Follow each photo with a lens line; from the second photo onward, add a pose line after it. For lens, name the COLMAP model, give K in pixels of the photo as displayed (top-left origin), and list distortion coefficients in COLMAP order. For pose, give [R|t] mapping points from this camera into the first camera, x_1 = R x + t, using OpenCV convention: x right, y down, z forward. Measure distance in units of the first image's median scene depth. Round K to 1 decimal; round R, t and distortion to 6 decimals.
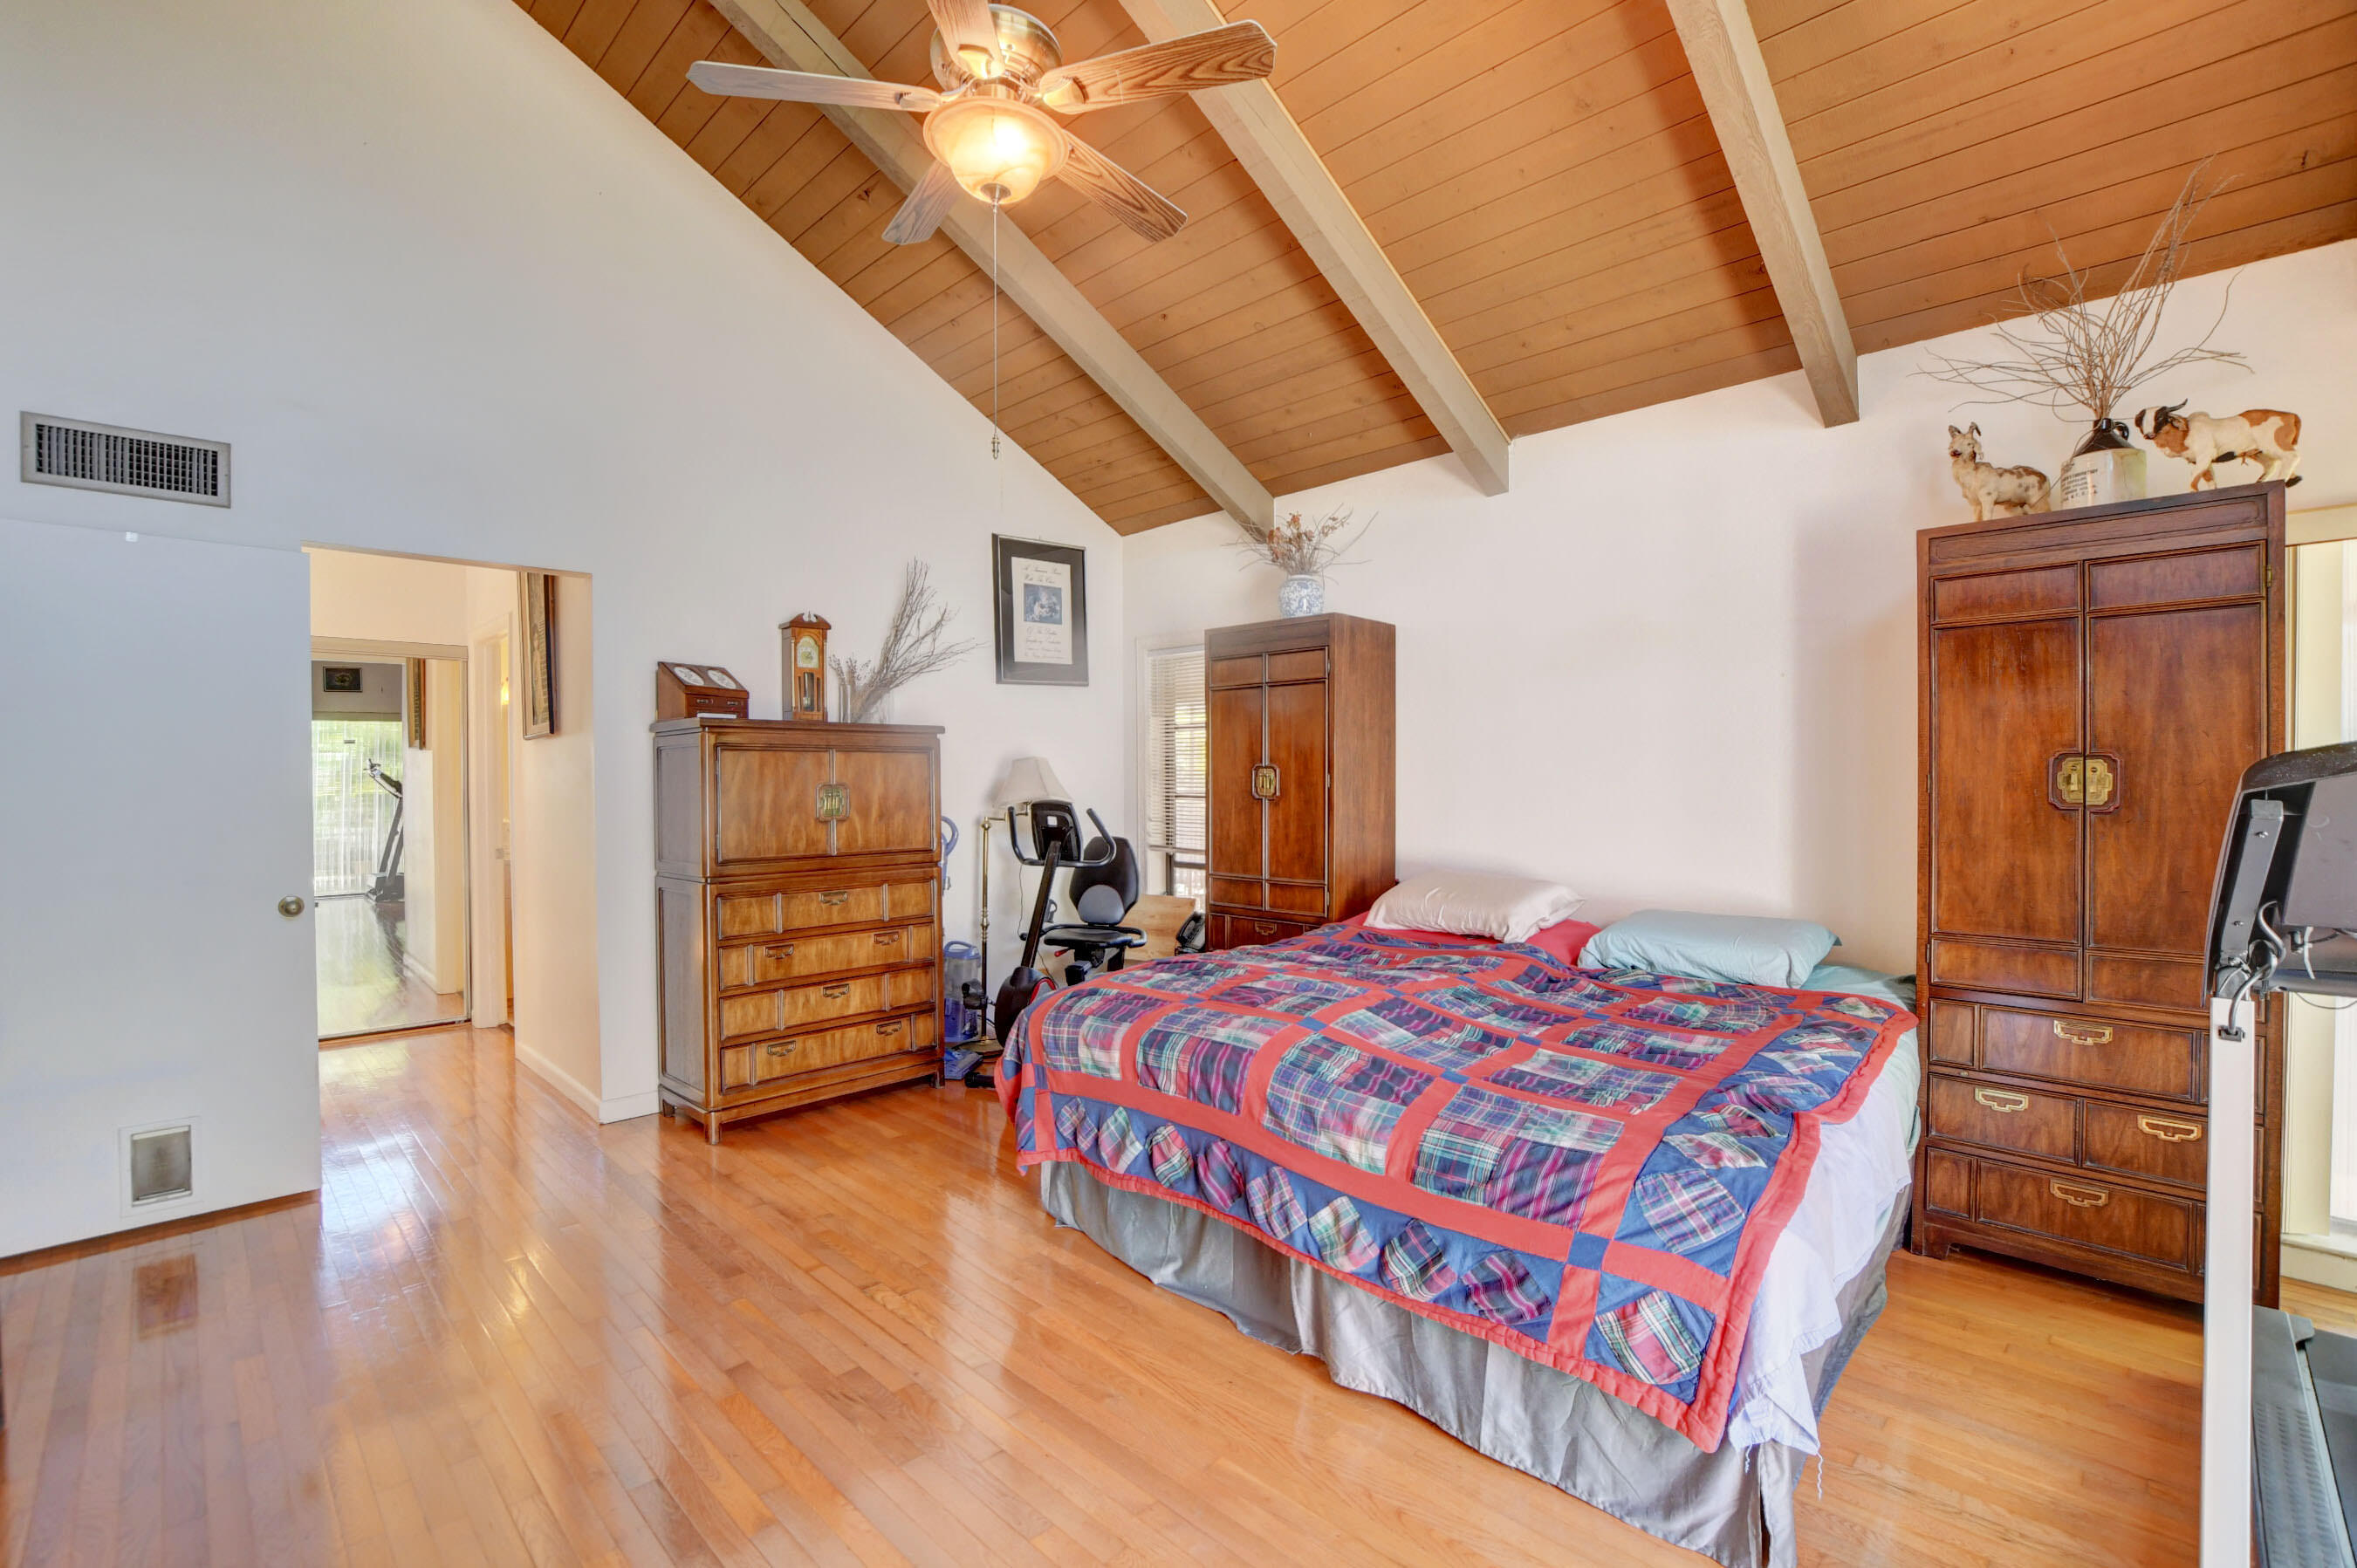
lens RADIAL K [[1040.7, 0, 1170.8], [0, 1040.7, 789.2], [0, 0, 1]] dist [-0.035414, 0.006429]
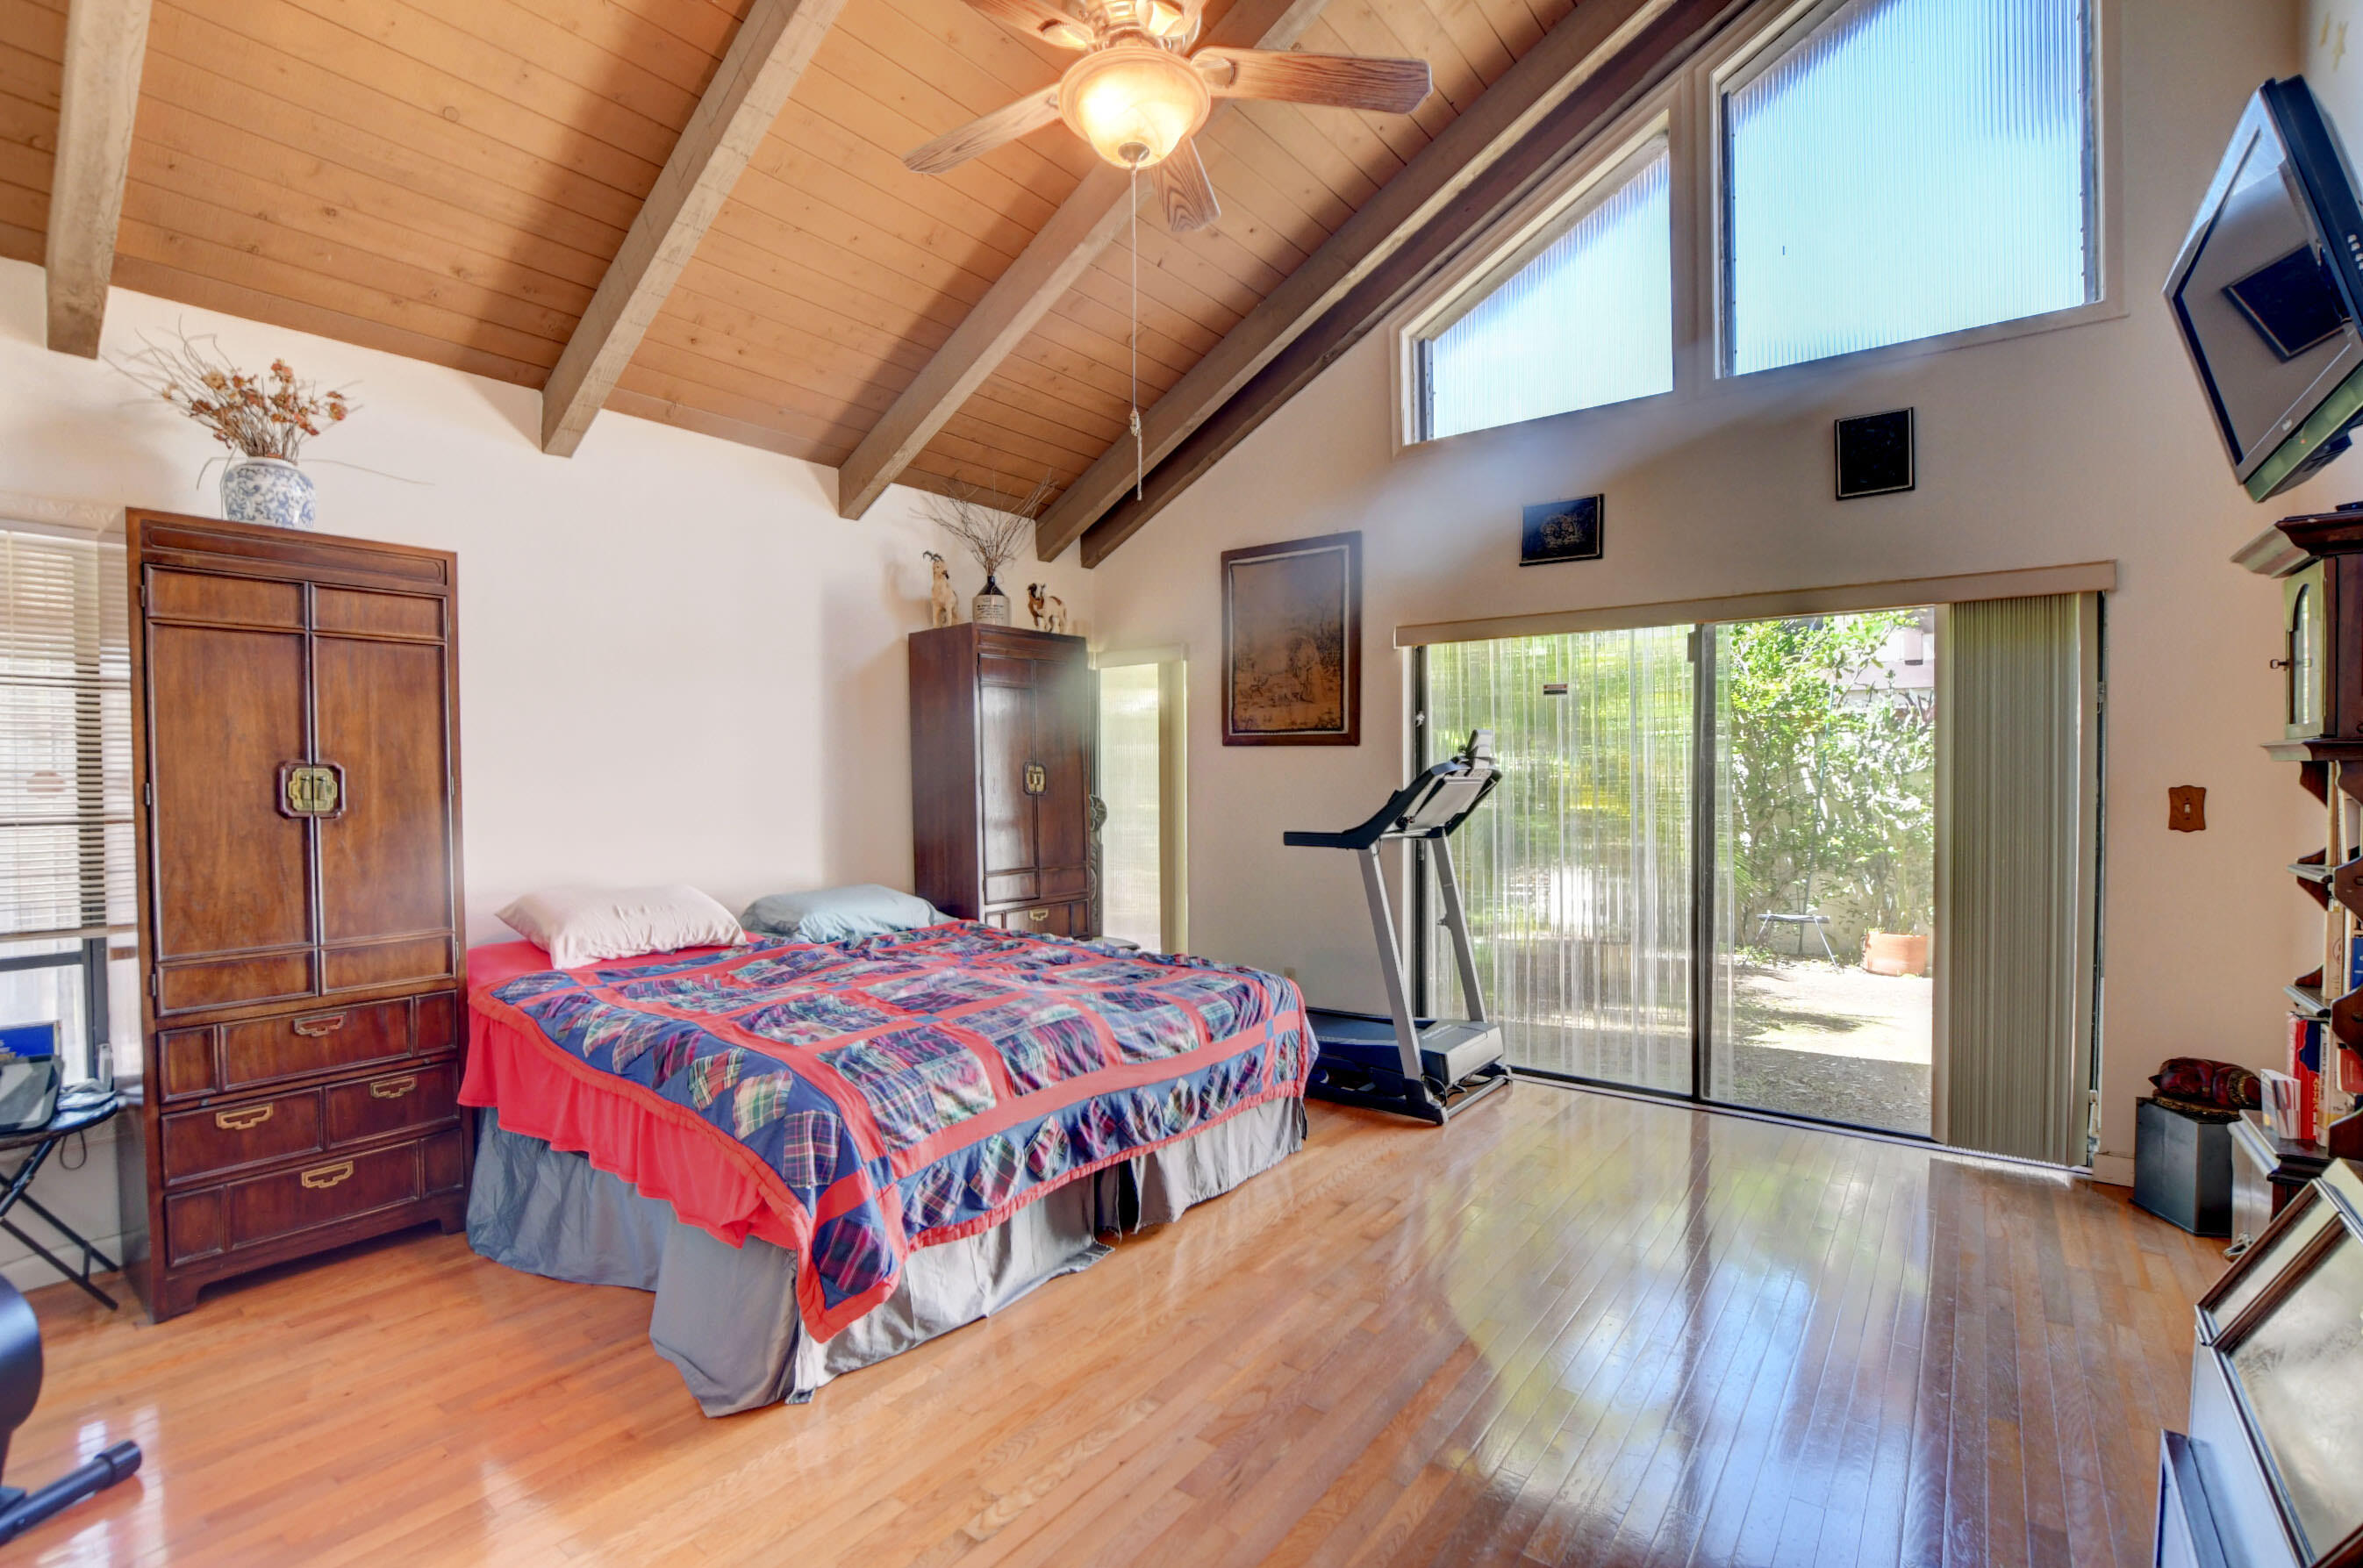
lens RADIAL K [[1043.4, 0, 1173.8], [0, 1043.4, 789.2], [0, 0, 1]] dist [-0.035414, 0.006429]
pose [[-0.123685, -0.004959, 0.992309, -0.620133], [0.019269, 0.999787, 0.007398, -0.000206], [-0.992134, 0.020036, -0.123563, 0.603826]]
